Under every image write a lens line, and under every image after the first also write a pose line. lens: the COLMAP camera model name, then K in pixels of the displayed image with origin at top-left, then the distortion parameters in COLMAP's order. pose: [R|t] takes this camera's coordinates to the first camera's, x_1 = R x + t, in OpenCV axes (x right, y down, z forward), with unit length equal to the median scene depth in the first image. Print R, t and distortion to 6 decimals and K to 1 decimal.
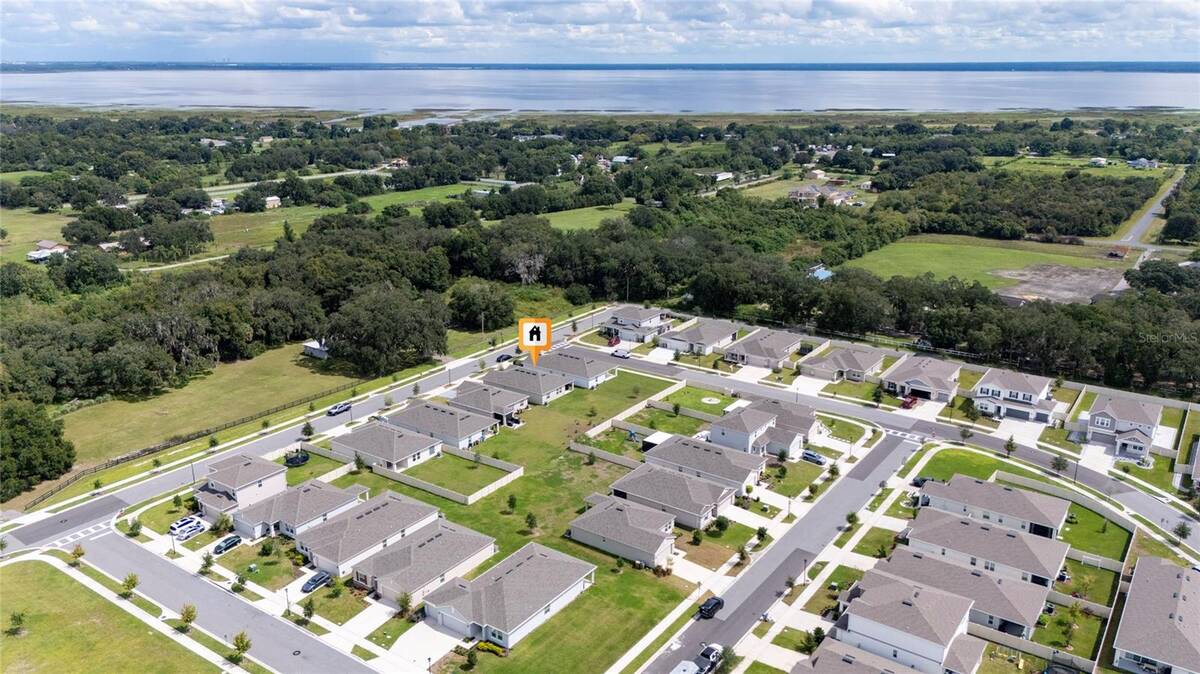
lens RADIAL K [[907.2, 0, 600.0], [0, 907.2, 337.0], [0, 0, 1]] dist [0.071761, -0.086526]
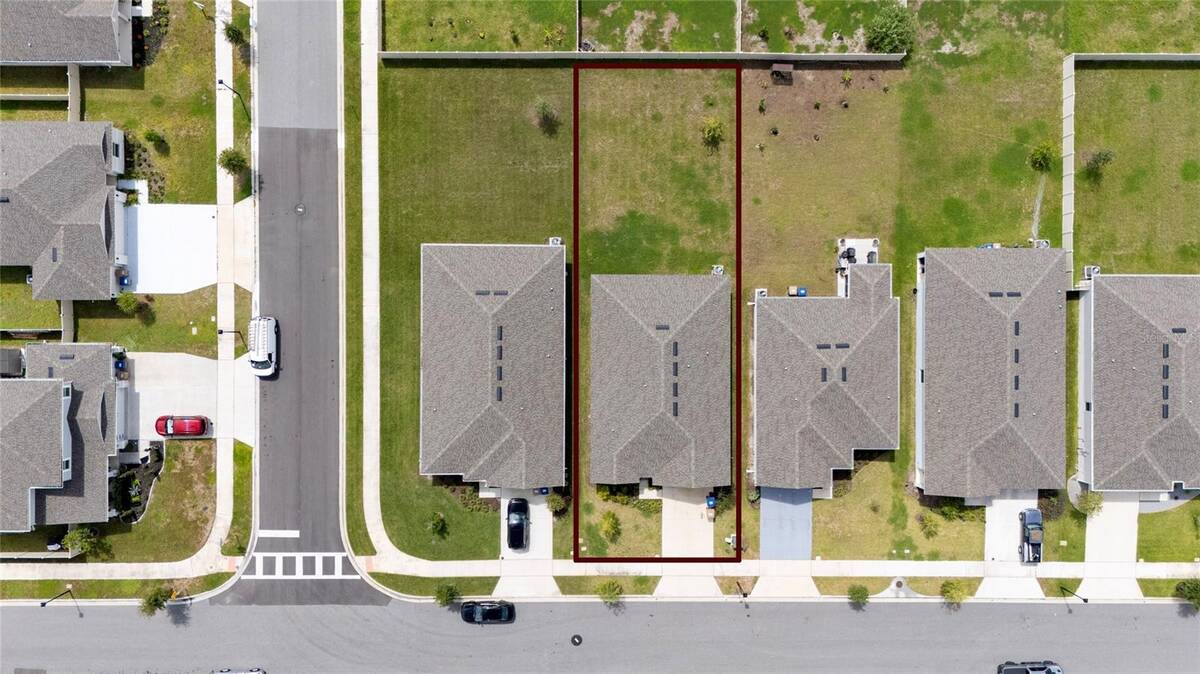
lens RADIAL K [[879.8, 0, 600.0], [0, 879.8, 337.0], [0, 0, 1]] dist [0.071479, -0.074875]
pose [[-0.572743, -0.819635, -0.012821, -0.047797], [0.218352, -0.167618, 0.961367, -0.319212], [-0.790119, 0.547817, 0.274970, 0.958827]]
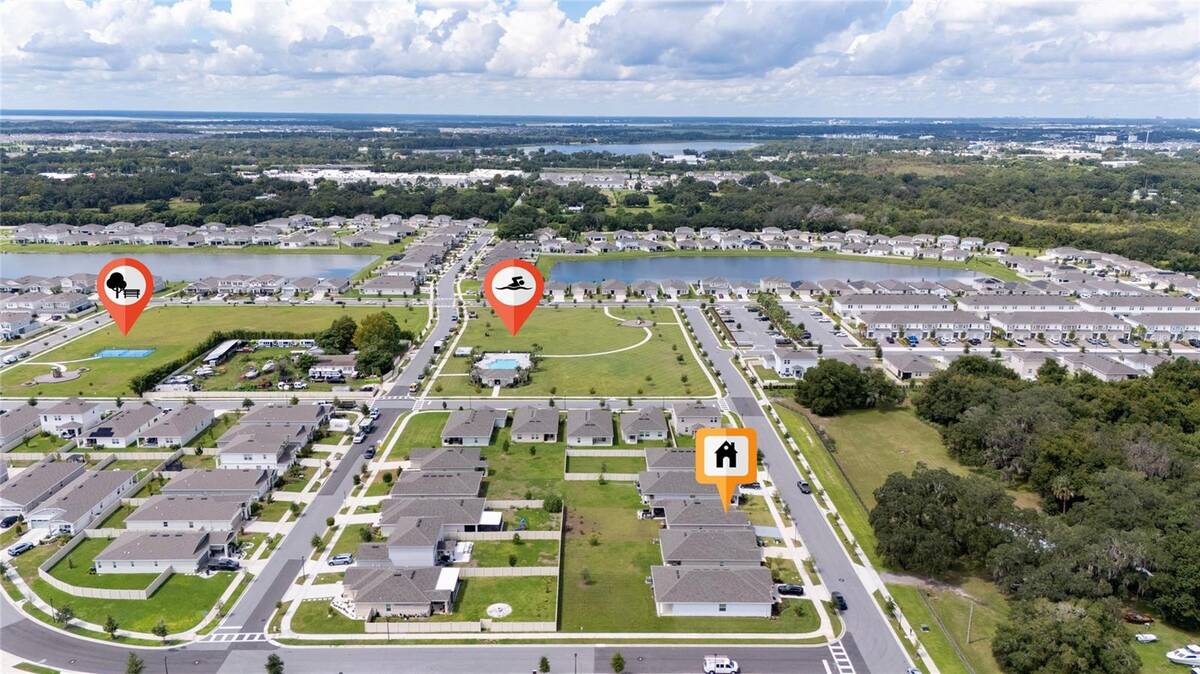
lens RADIAL K [[879.8, 0, 600.0], [0, 879.8, 337.0], [0, 0, 1]] dist [0.071479, -0.074875]
pose [[-0.807255, 0.138407, -0.573745, 0.456549], [-0.179930, 0.868126, 0.462582, -0.493334], [0.562108, 0.476655, -0.675895, 1.470484]]
